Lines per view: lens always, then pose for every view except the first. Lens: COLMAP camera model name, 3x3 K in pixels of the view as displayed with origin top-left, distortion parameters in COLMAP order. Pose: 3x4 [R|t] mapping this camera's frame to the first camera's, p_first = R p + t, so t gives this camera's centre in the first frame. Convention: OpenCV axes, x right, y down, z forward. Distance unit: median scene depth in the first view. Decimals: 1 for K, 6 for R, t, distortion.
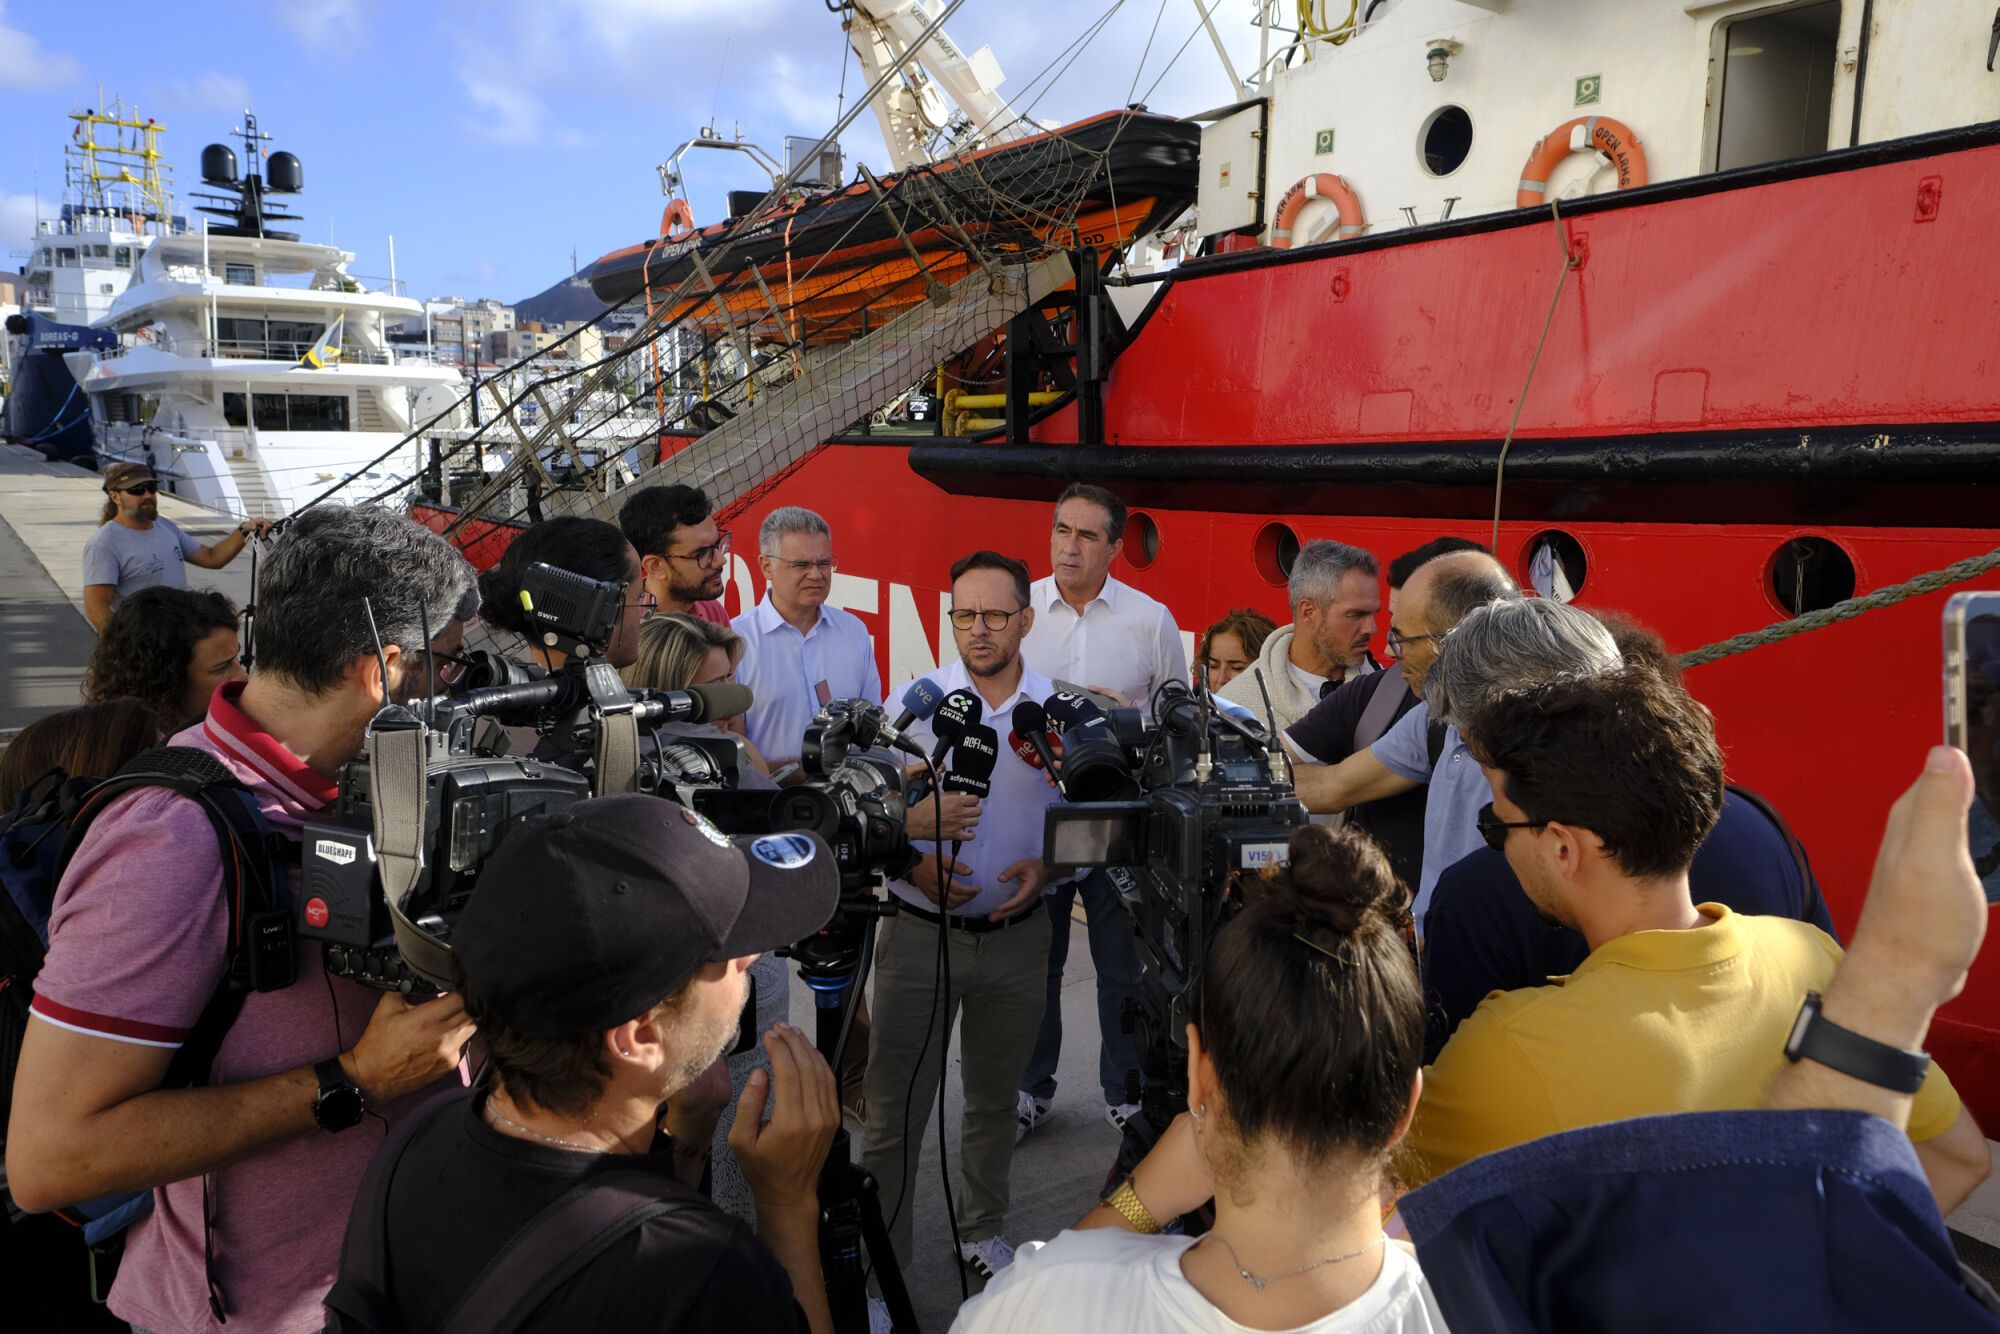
lens RADIAL K [[1392.0, 0, 1000.0], [0, 1392.0, 667.0], [0, 0, 1]] dist [-0.014649, -0.003715]
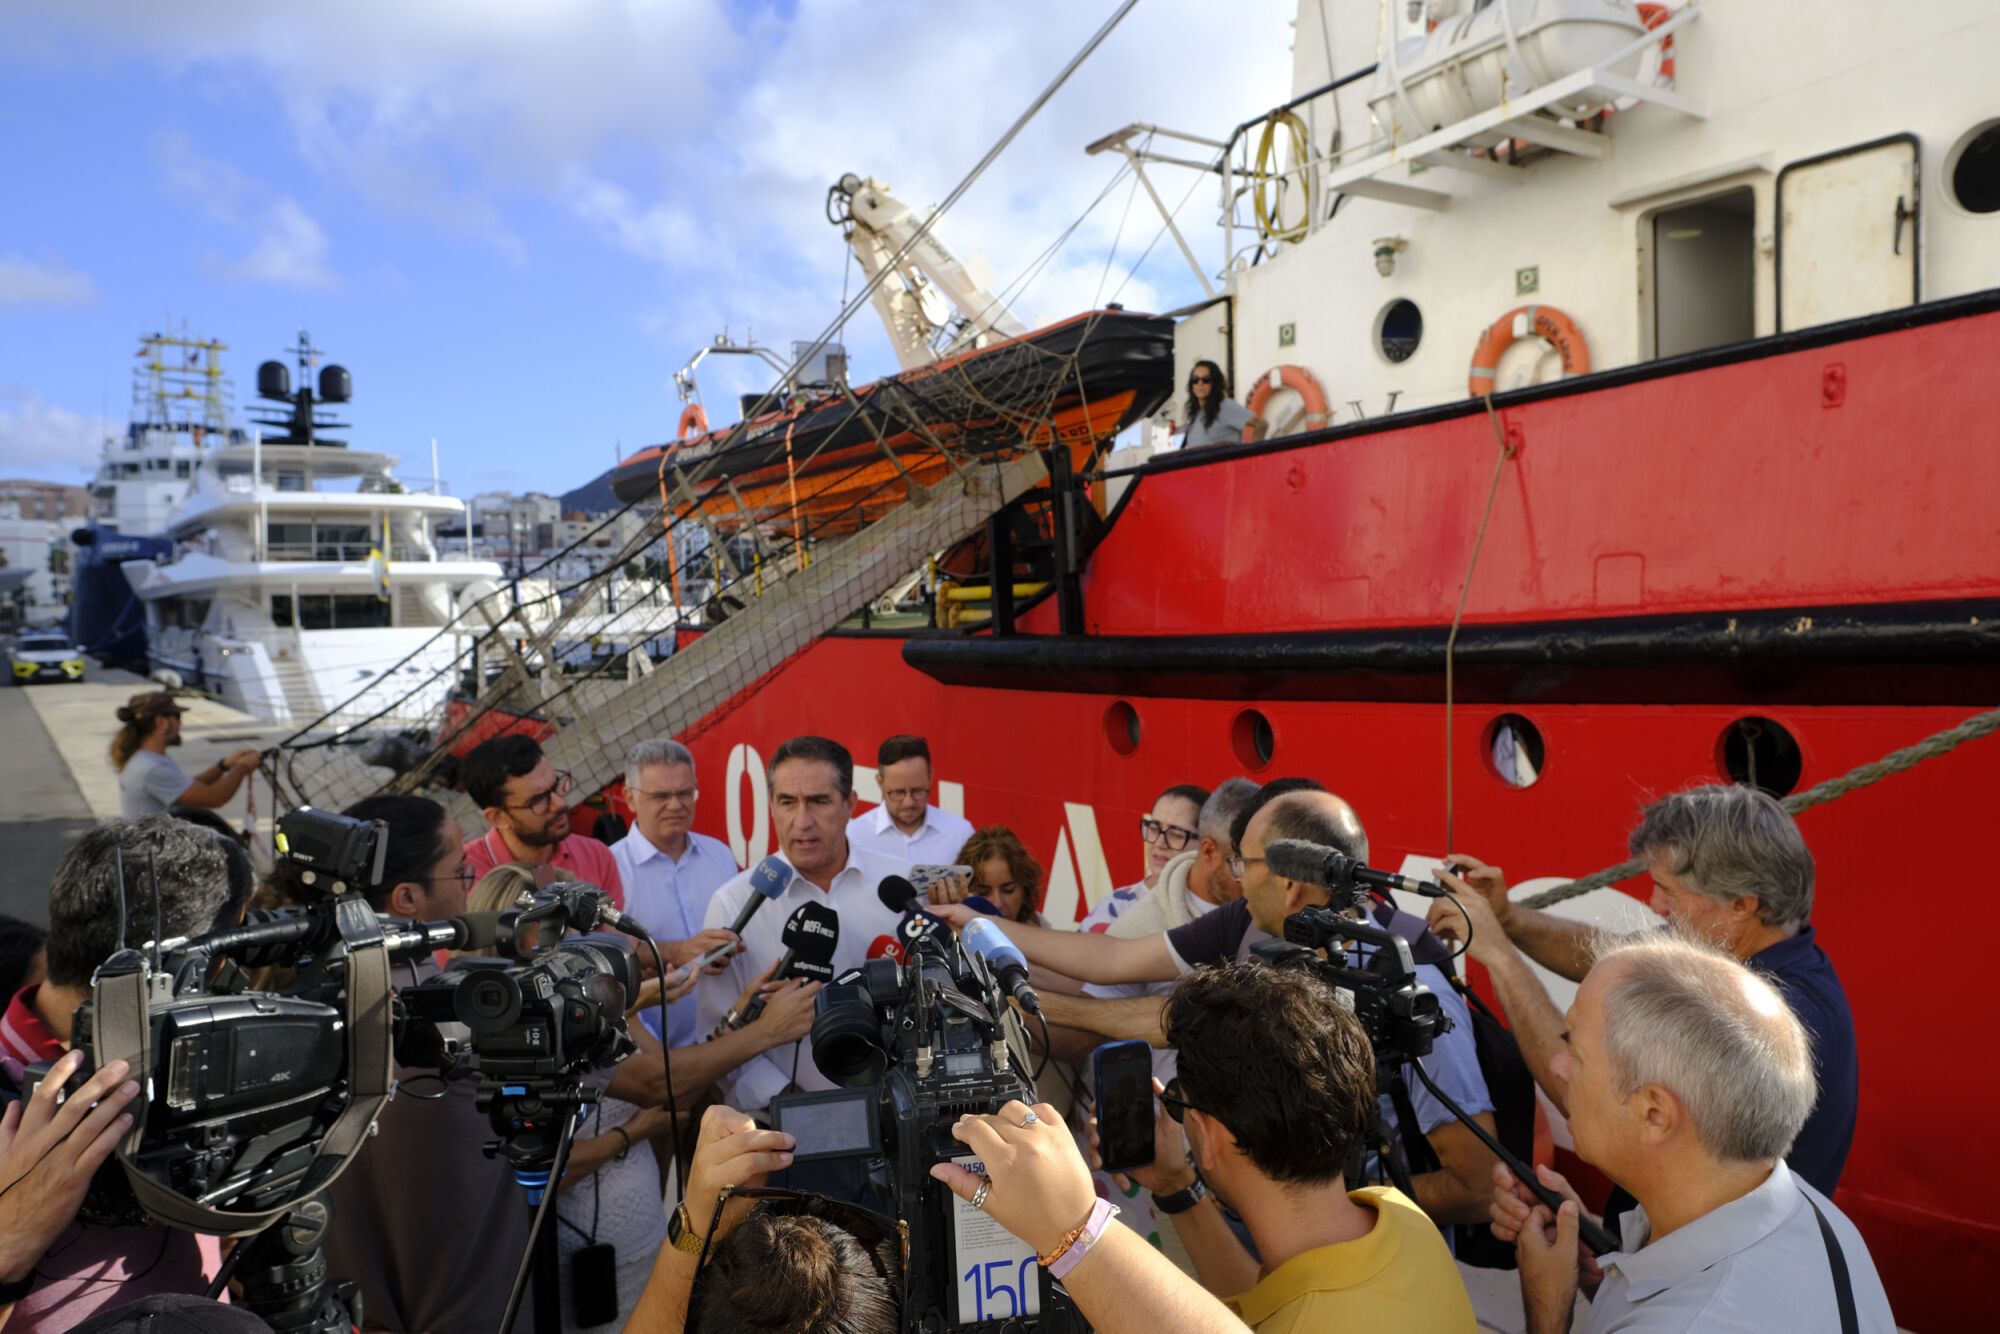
lens RADIAL K [[1403.4, 0, 1006.8], [0, 1403.4, 658.2], [0, 0, 1]] dist [-0.003806, -0.004975]
pose [[0.998721, -0.039924, -0.031011, 0.044012], [0.035830, 0.991770, -0.122913, -0.016992], [0.035663, 0.121645, 0.991933, -0.014036]]
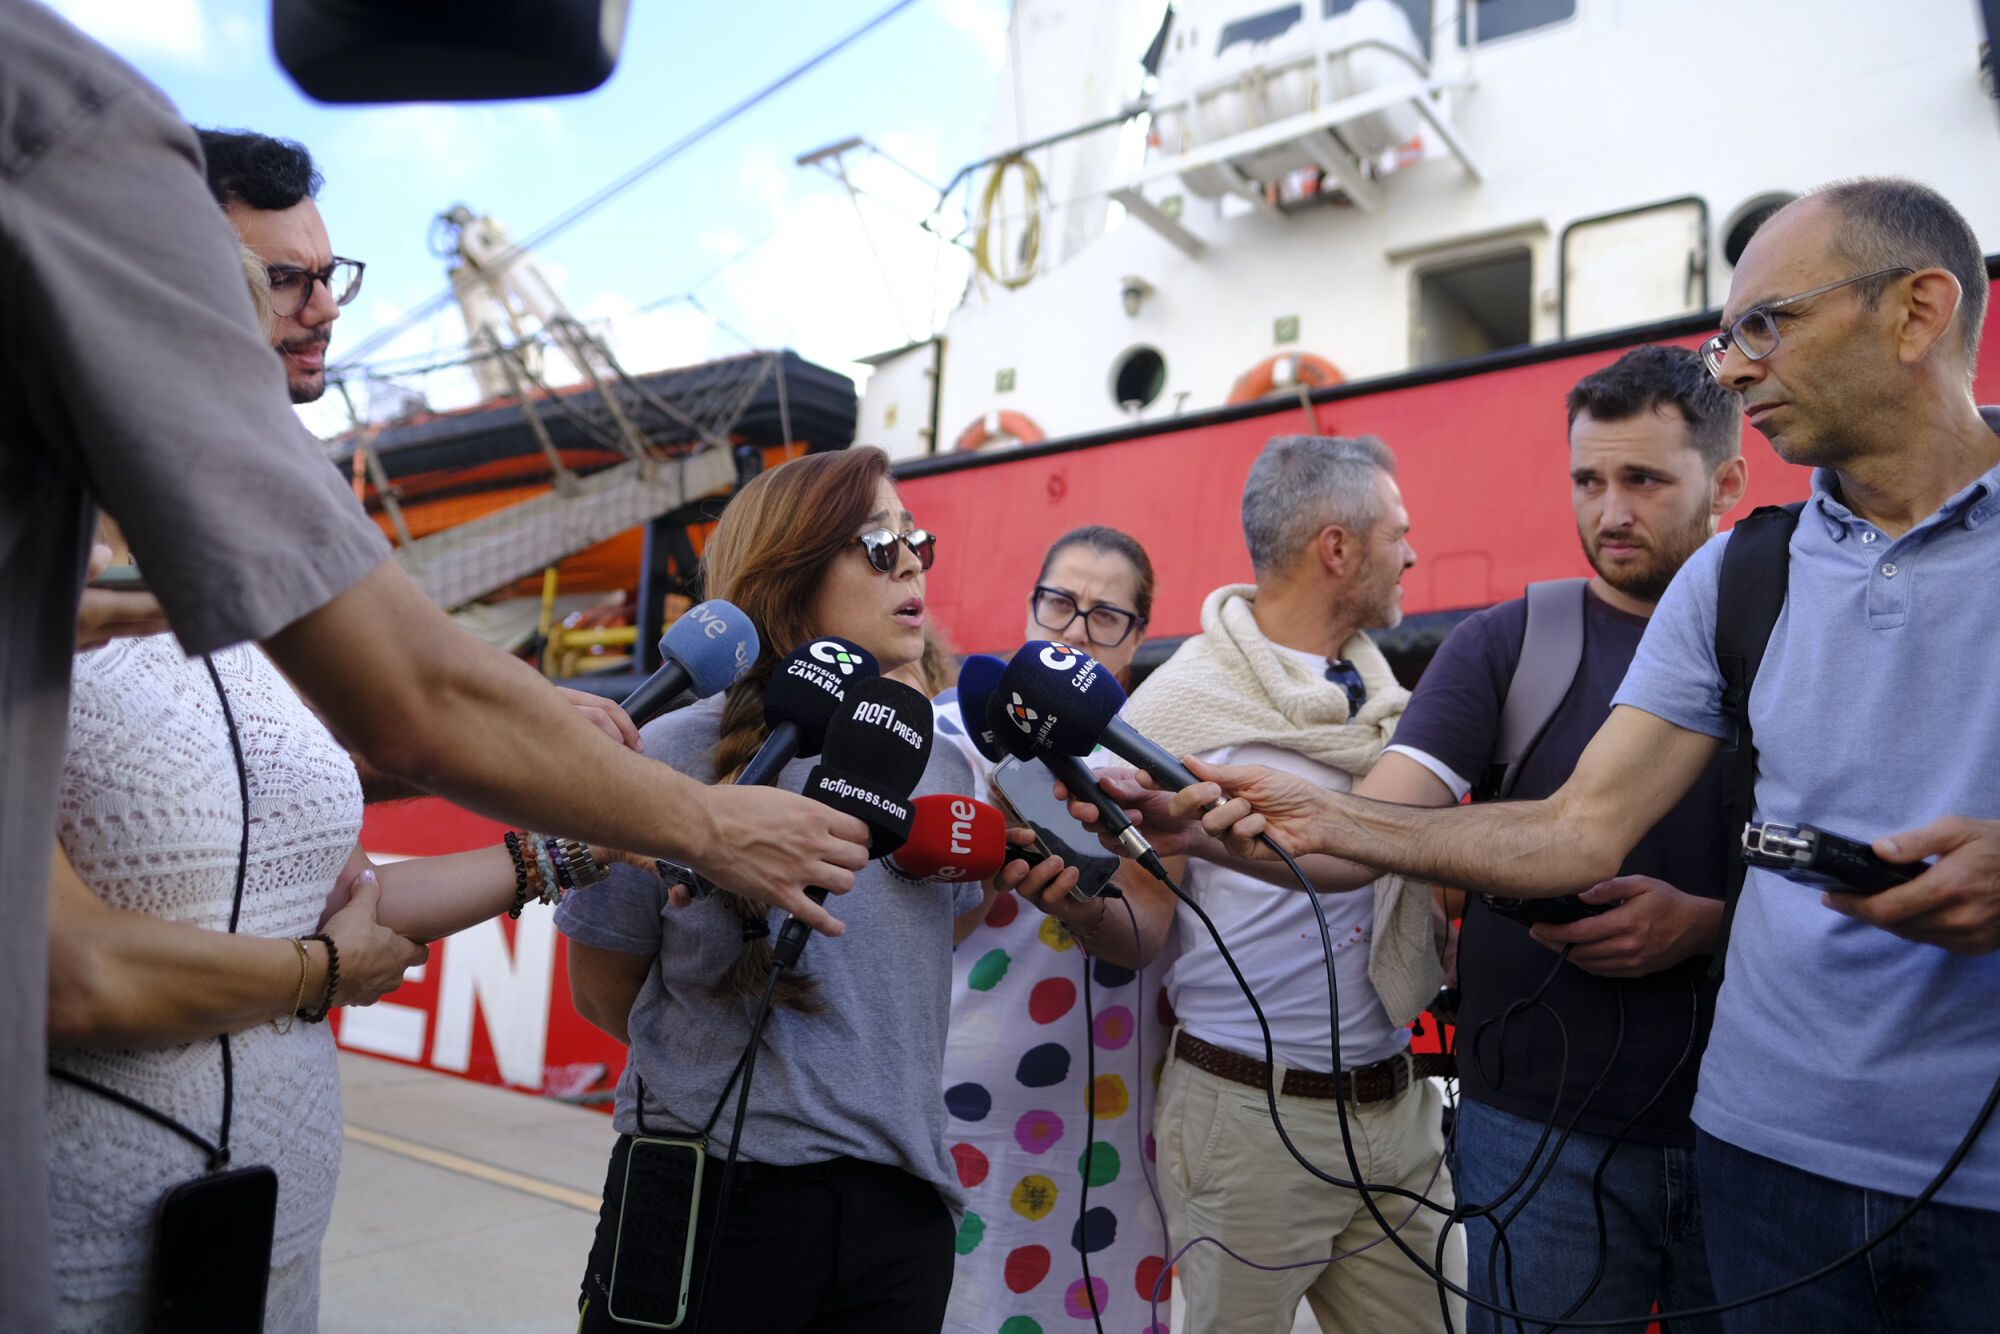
lens RADIAL K [[1392.0, 0, 1000.0], [0, 1392.0, 667.0], [0, 0, 1]] dist [-0.014649, -0.003715]
pose [[0.946939, 0.073600, 0.312873, -0.048967], [0.015128, 0.962145, -0.272119, 0.063716], [-0.321057, 0.262413, 0.909979, 0.170653]]
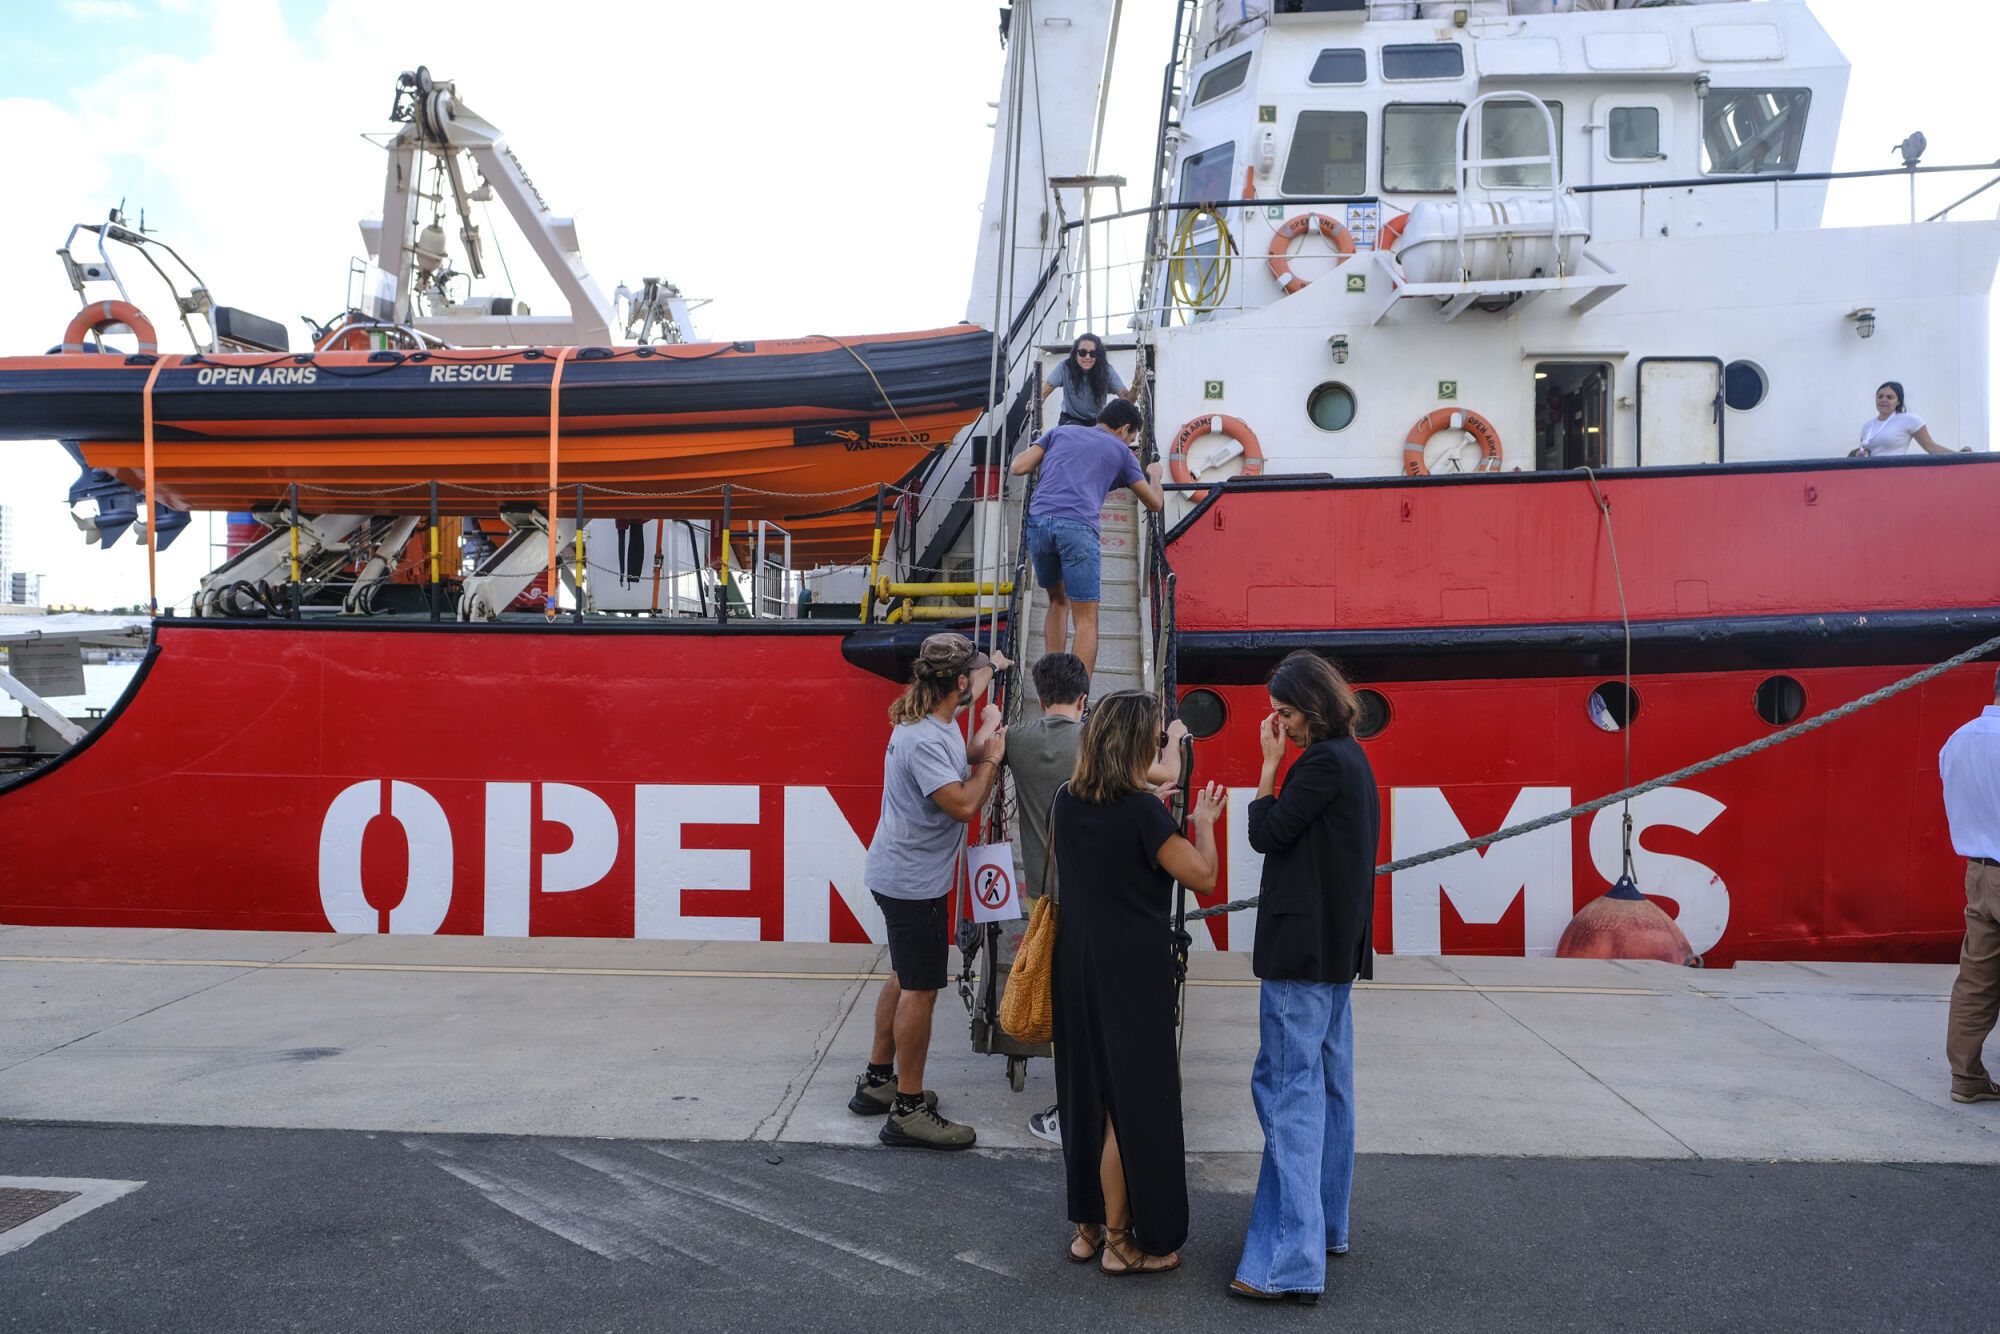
lens RADIAL K [[1392.0, 0, 1000.0], [0, 1392.0, 667.0], [0, 0, 1]] dist [-0.014649, -0.003715]
pose [[0.634387, -0.014246, 0.772884, -0.778038], [0.129624, 0.987633, -0.088192, -0.044956], [-0.762070, 0.156133, 0.628389, 0.369569]]
